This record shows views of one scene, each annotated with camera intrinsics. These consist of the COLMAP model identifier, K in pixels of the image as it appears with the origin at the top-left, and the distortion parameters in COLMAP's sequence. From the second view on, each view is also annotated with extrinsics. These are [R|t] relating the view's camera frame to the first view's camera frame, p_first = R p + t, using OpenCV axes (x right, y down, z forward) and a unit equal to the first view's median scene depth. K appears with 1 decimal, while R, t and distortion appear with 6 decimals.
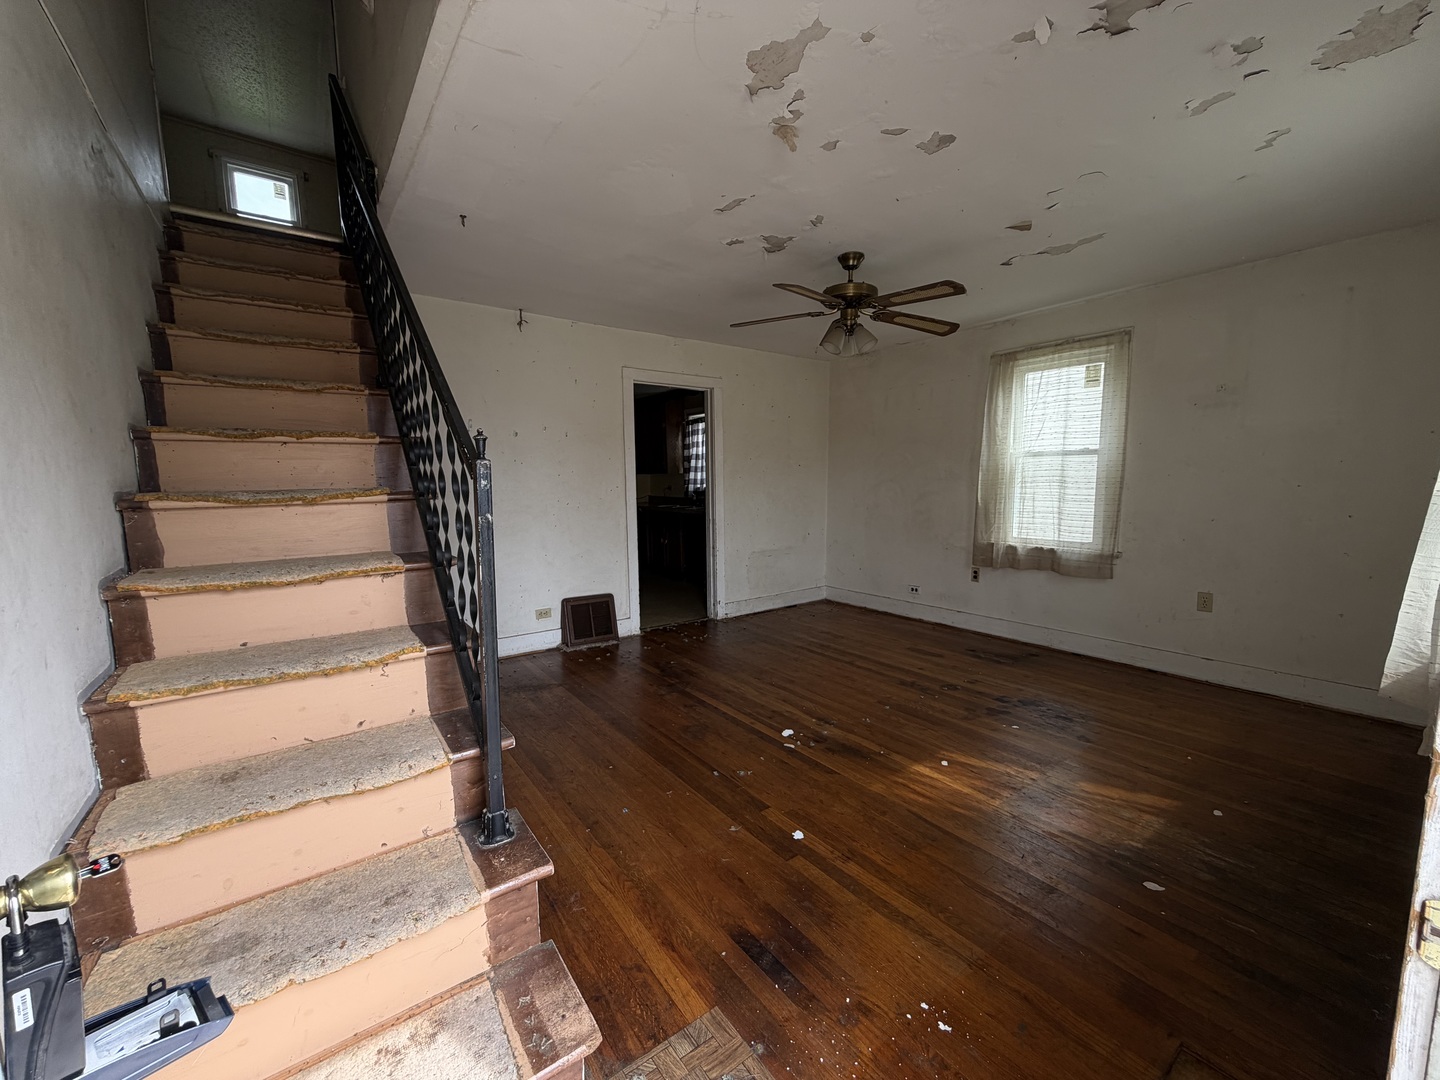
lens RADIAL K [[576.9, 0, 721.0], [0, 576.9, 543.4], [0, 0, 1]] dist [-0.000274, -0.000019]
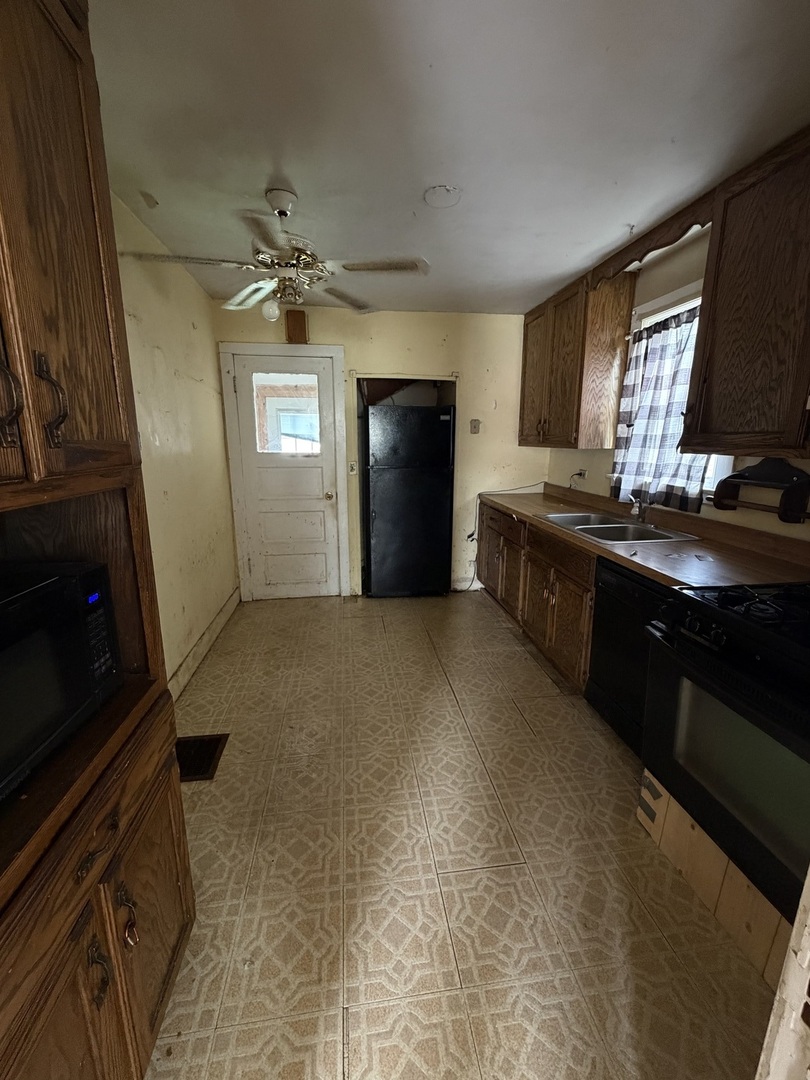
lens RADIAL K [[432.7, 0, 405.8], [0, 432.7, 538.1], [0, 0, 1]] dist [-0.000274, -0.000019]
pose [[0.877560, 0.116910, -0.464994, -0.041516], [-0.075710, 0.991438, 0.106386, -0.075910], [0.473451, -0.058156, 0.878898, 0.614174]]
